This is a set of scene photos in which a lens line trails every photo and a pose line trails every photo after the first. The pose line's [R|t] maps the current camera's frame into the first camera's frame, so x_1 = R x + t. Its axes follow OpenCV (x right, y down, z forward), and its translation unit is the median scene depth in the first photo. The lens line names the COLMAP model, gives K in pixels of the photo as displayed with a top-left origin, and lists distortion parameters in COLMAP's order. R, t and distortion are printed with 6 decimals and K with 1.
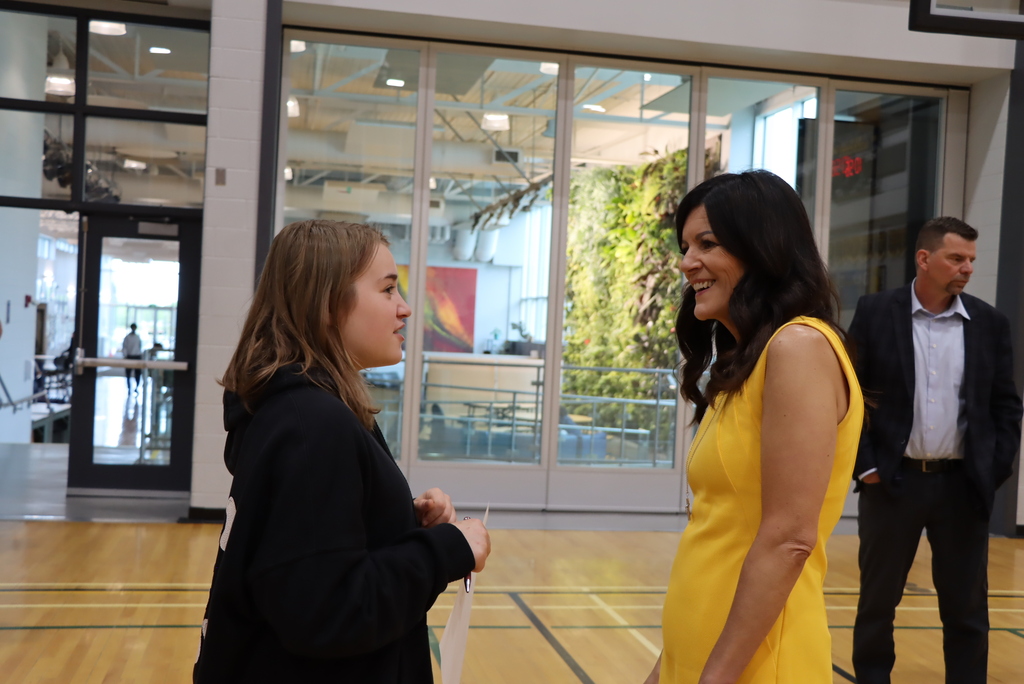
lens RADIAL K [[1223.3, 0, 512.0], [0, 1223.3, 342.0], [0, 0, 1]] dist [0.016188, 0.021998]
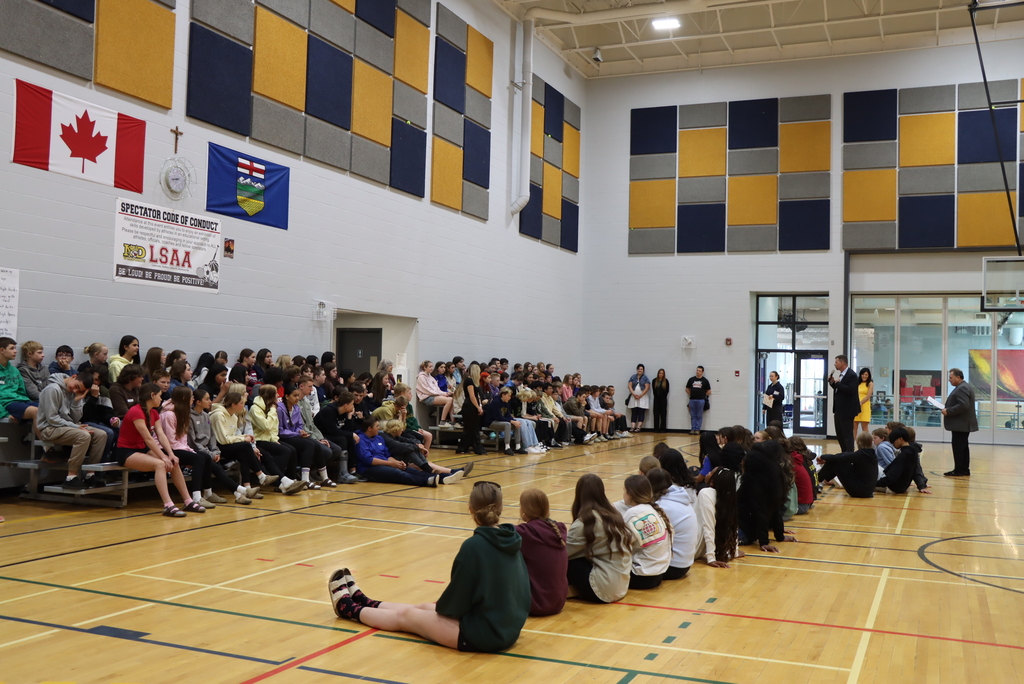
lens RADIAL K [[1019.5, 0, 512.0], [0, 1019.5, 342.0], [0, 0, 1]] dist [-0.006585, -0.004512]
pose [[0.827258, -0.044452, -0.560061, 0.607975], [0.008708, 0.997760, -0.066330, 0.048446], [0.561755, 0.049995, 0.825792, -1.845759]]
